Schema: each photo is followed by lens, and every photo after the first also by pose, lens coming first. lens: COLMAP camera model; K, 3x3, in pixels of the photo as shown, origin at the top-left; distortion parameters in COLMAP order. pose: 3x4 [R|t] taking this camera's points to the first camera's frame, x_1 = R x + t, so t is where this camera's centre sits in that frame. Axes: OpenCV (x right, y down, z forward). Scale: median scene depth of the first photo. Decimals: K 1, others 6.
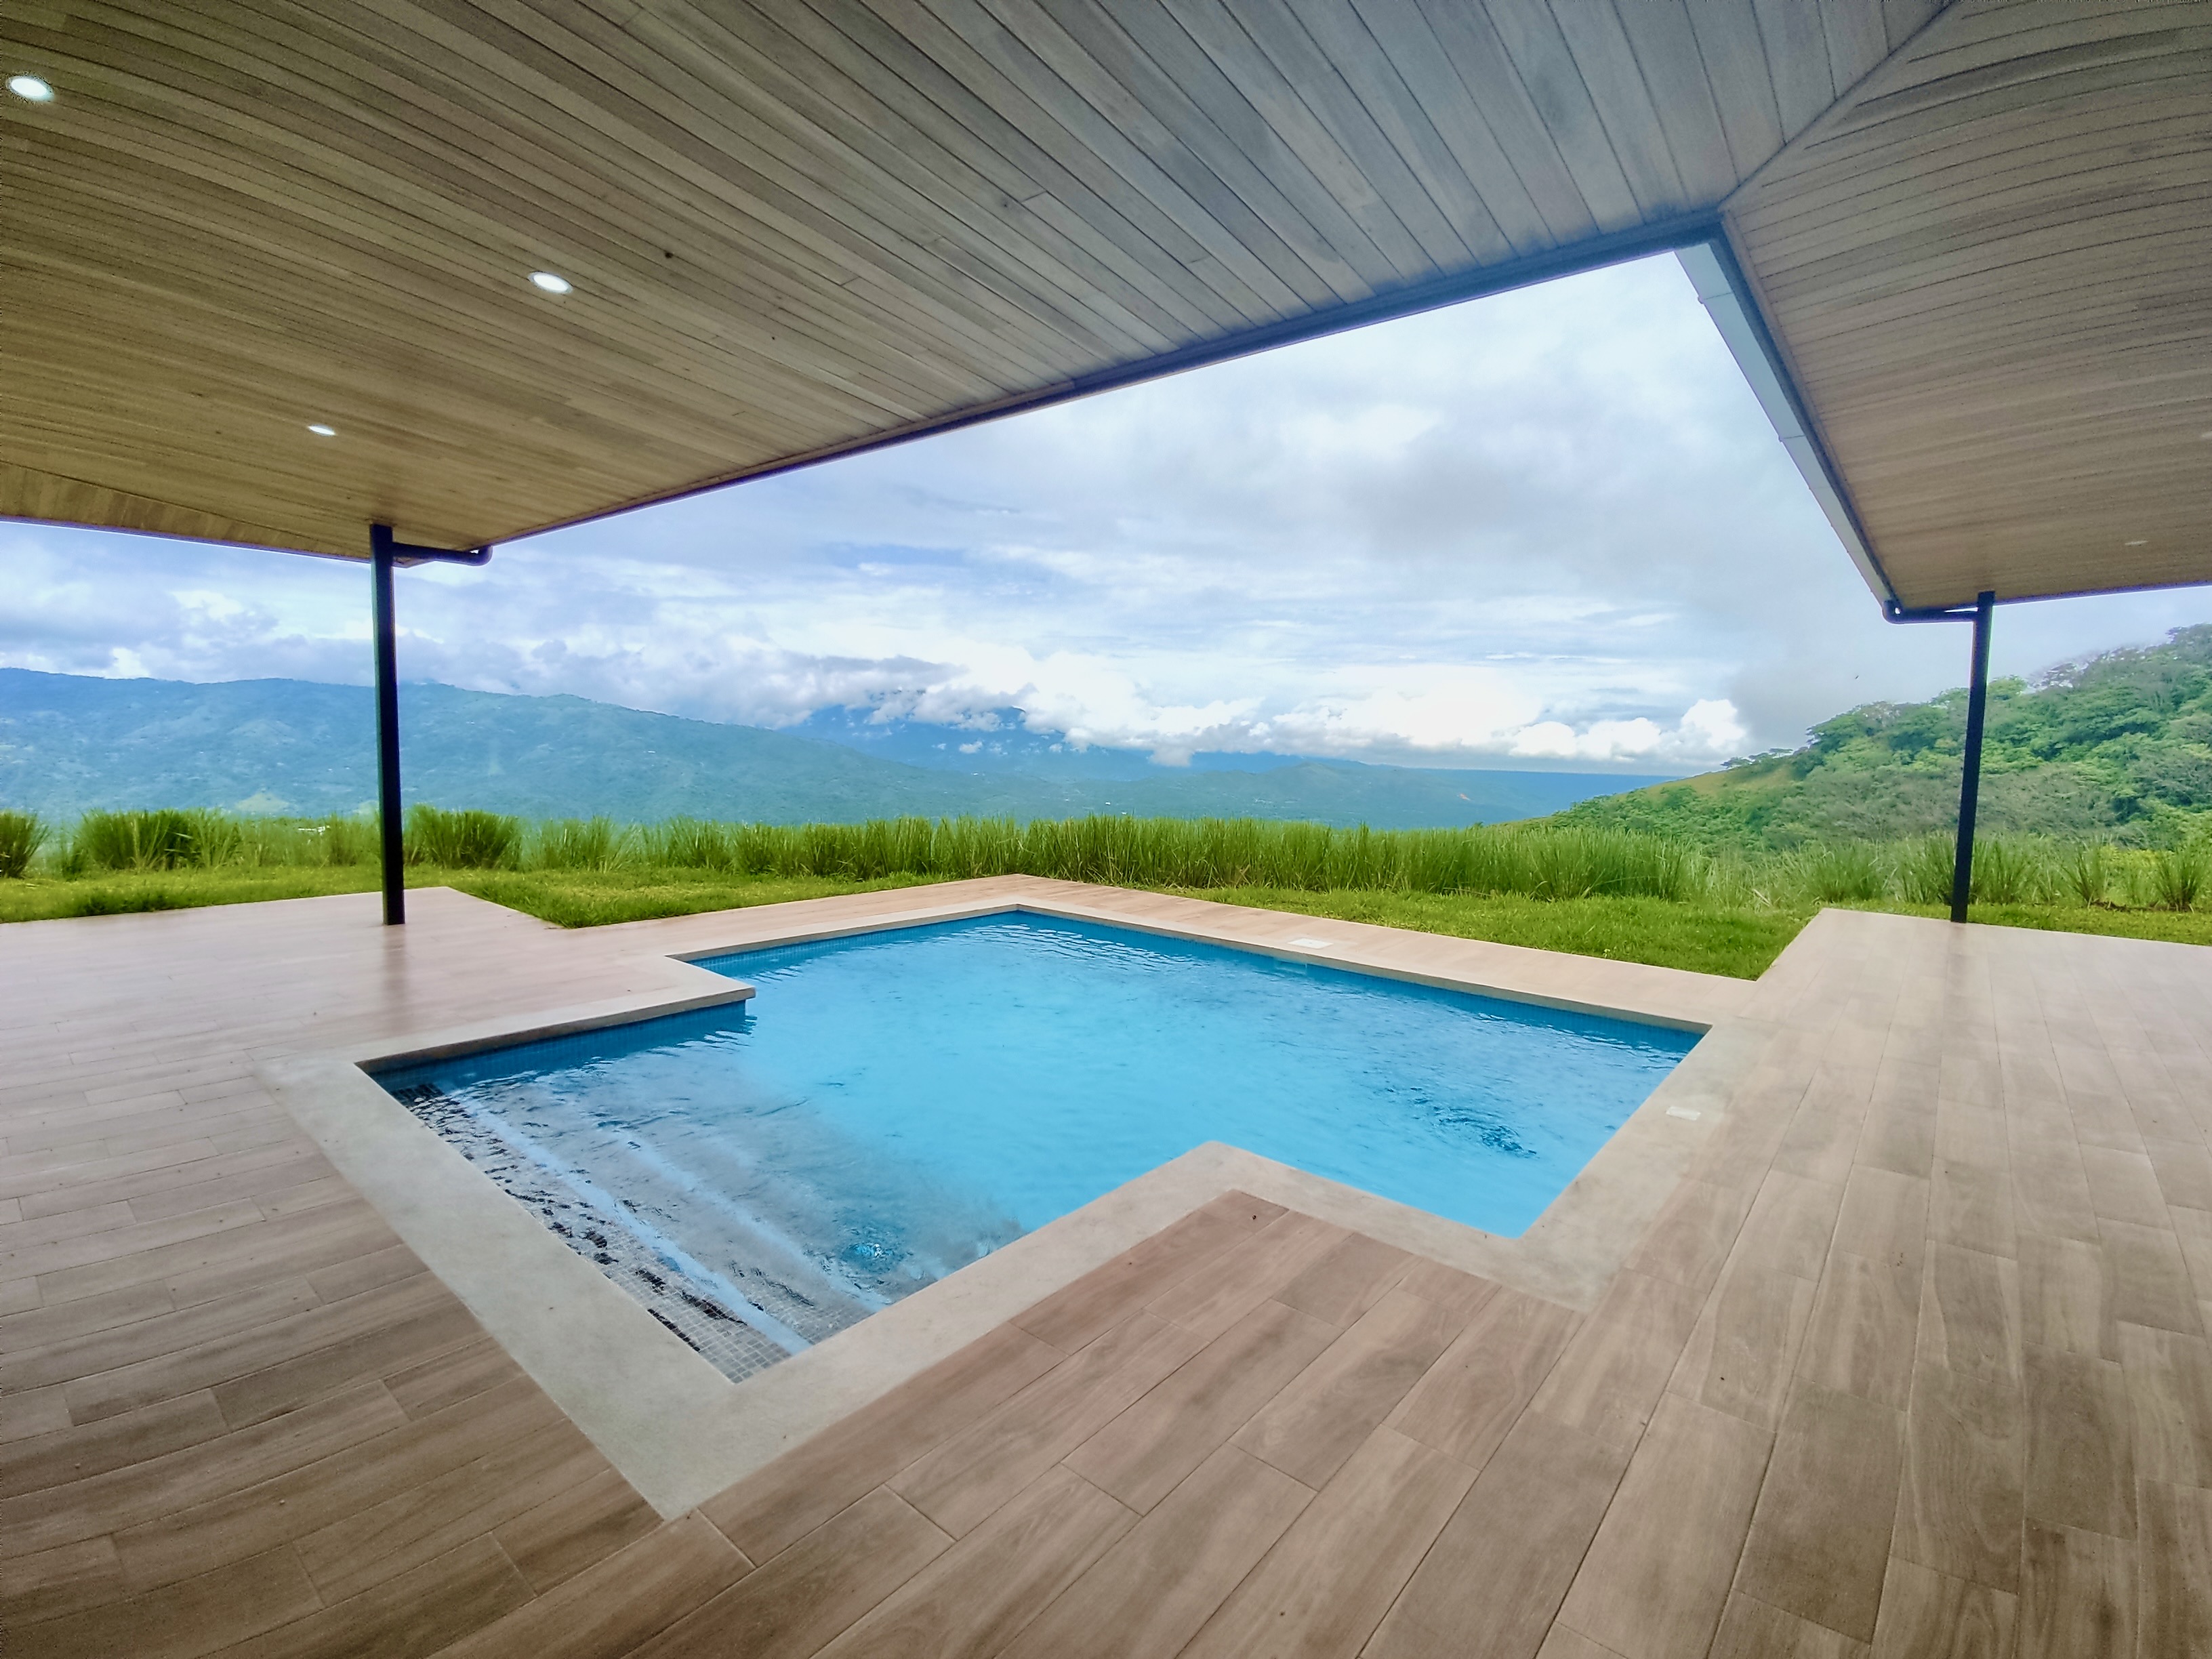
lens RADIAL K [[1013.6, 0, 1112.2], [0, 1013.6, 814.7], [0, 0, 1]] dist [-0.011359, -0.000524]
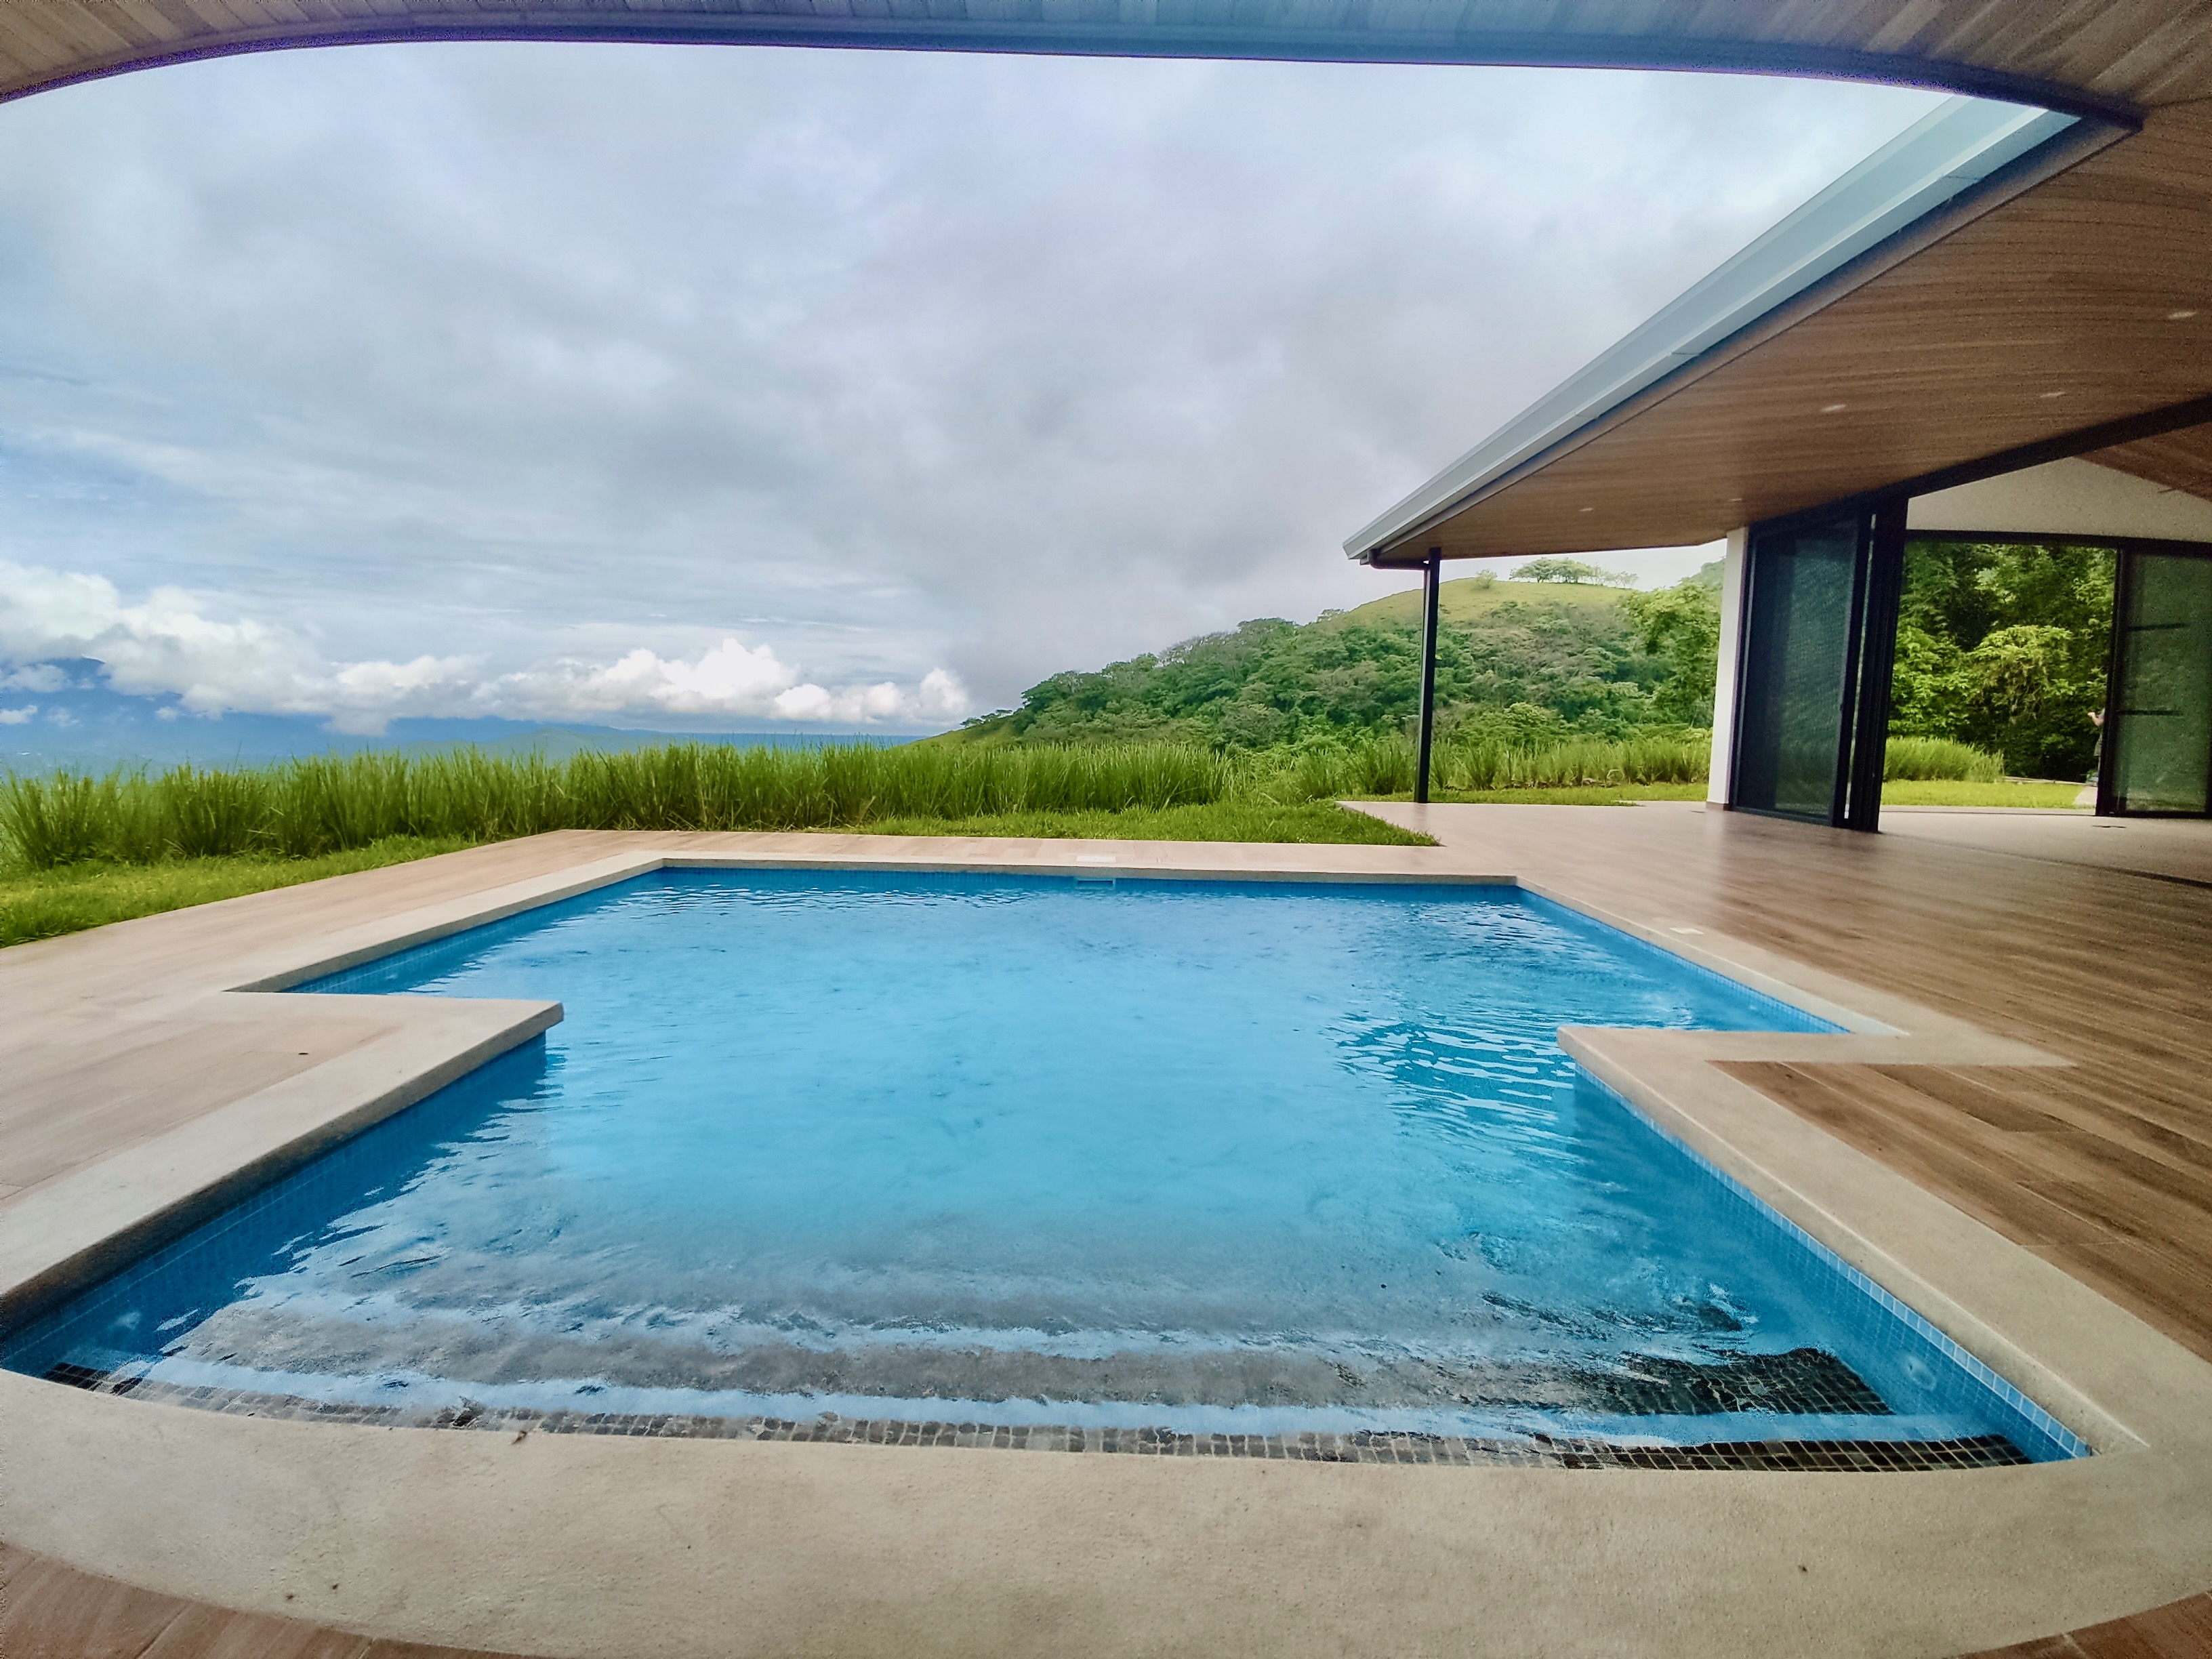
lens RADIAL K [[1010.6, 0, 1111.8], [0, 1010.6, 817.8], [0, 0, 1]] dist [0.011696, -0.019126]
pose [[0.769220, -0.071753, 0.634942, -0.301973], [0.046556, 0.997328, 0.056303, 0.033054], [-0.637286, -0.013749, 0.770505, 0.245418]]
